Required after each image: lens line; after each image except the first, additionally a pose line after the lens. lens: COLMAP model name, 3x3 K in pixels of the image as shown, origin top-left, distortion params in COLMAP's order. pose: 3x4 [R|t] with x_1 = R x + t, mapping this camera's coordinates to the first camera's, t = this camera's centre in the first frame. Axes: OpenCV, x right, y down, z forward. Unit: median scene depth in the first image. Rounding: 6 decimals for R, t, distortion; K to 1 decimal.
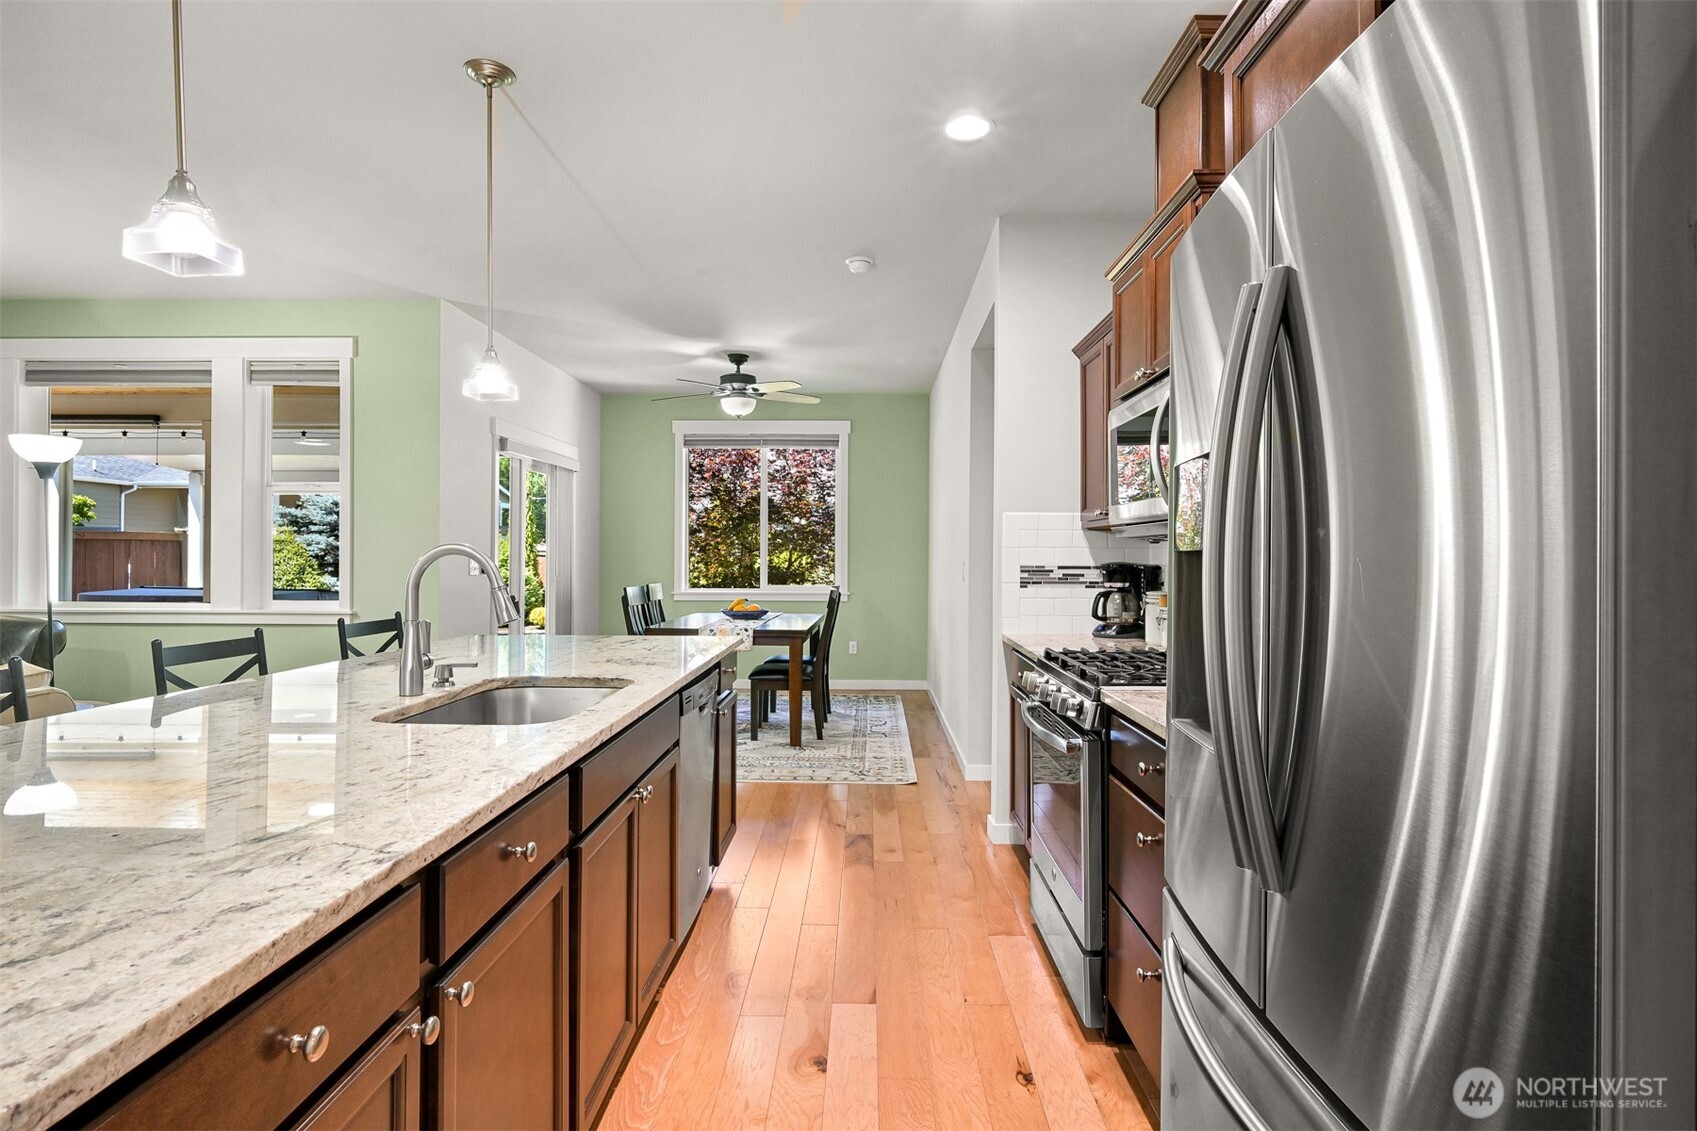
lens RADIAL K [[866.6, 0, 840.1], [0, 866.6, 556.4], [0, 0, 1]] dist [0.000639, 0.000279]
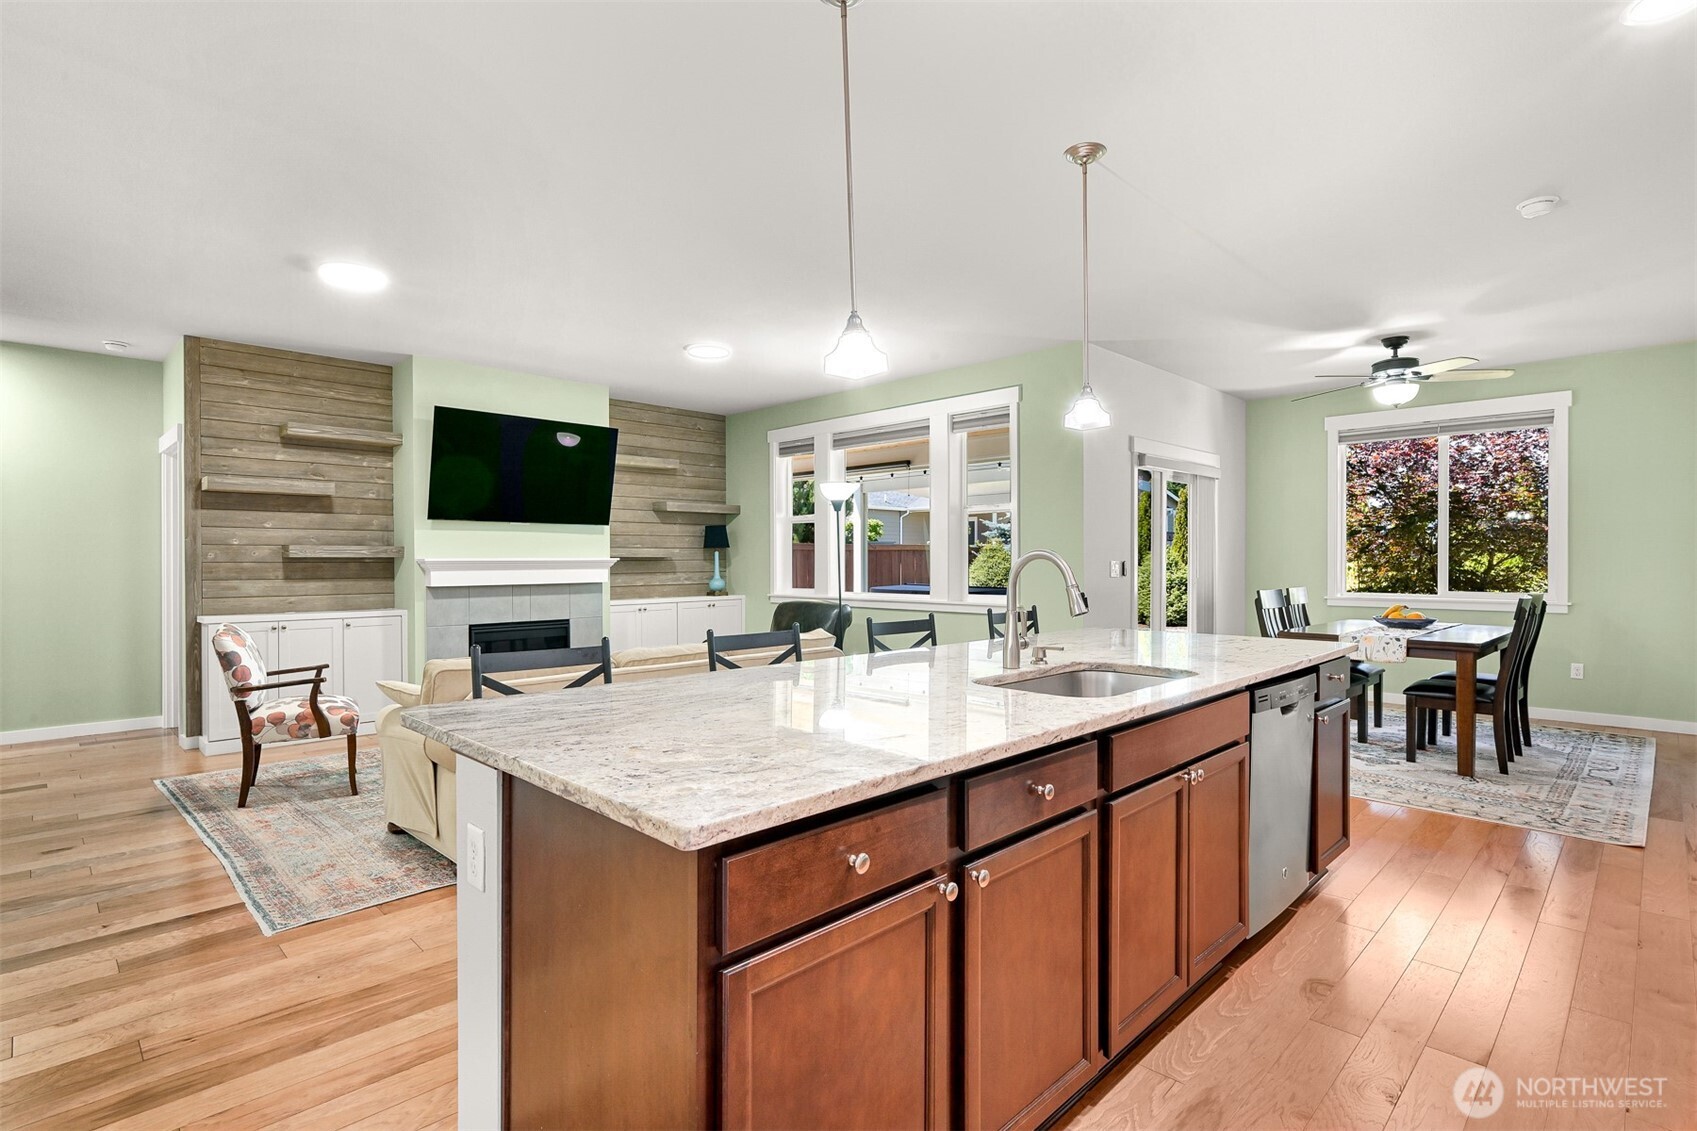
lens RADIAL K [[813.5, 0, 857.7], [0, 813.5, 566.4], [0, 0, 1]] dist [0.001122, -0.000292]
pose [[0.730815, -0.000565, -0.682575, 0.060577], [0.005404, 0.999973, 0.004958, 0.000564], [0.682554, -0.007312, 0.730799, -0.014820]]
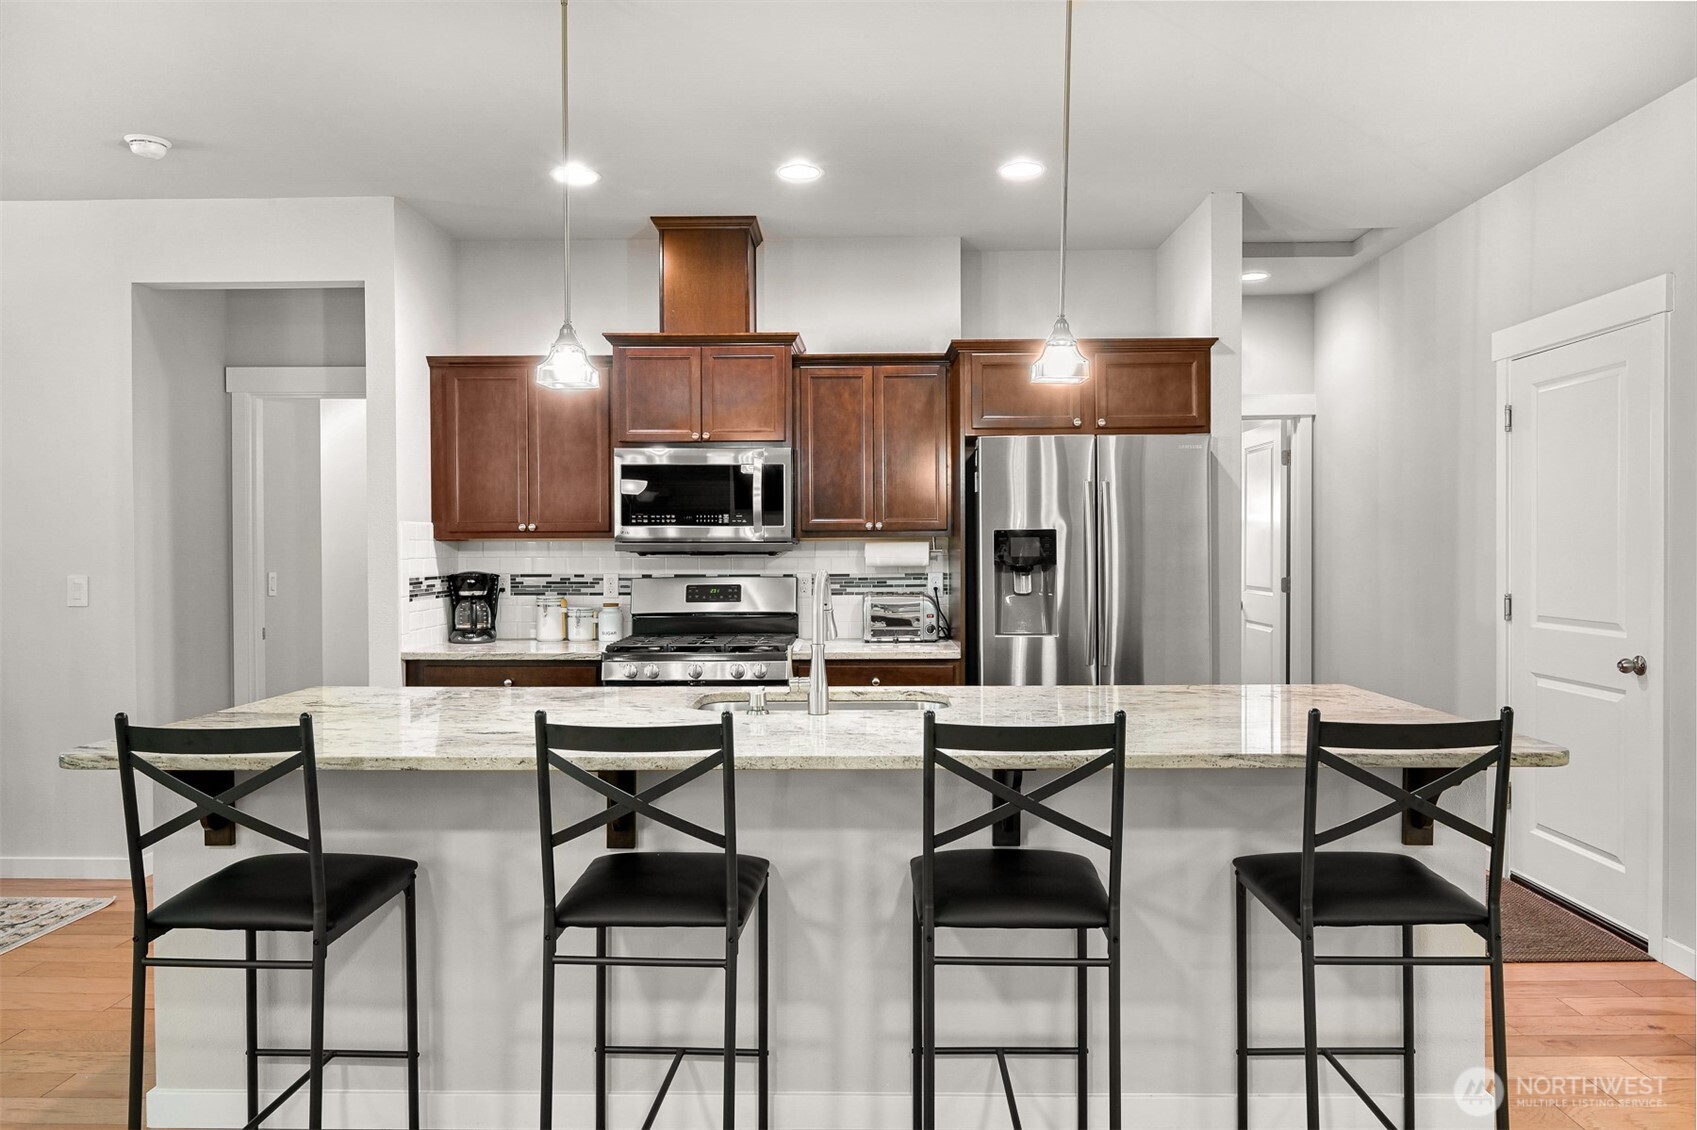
lens RADIAL K [[1130.5, 0, 854.9], [0, 1130.5, 564.9], [0, 0, 1]] dist [-0.000646, -0.000703]
pose [[-0.006175, -0.021200, 0.999756, -0.671252], [0.003620, 0.999768, 0.021222, -0.018345], [-0.999974, 0.003750, -0.006097, 0.344508]]
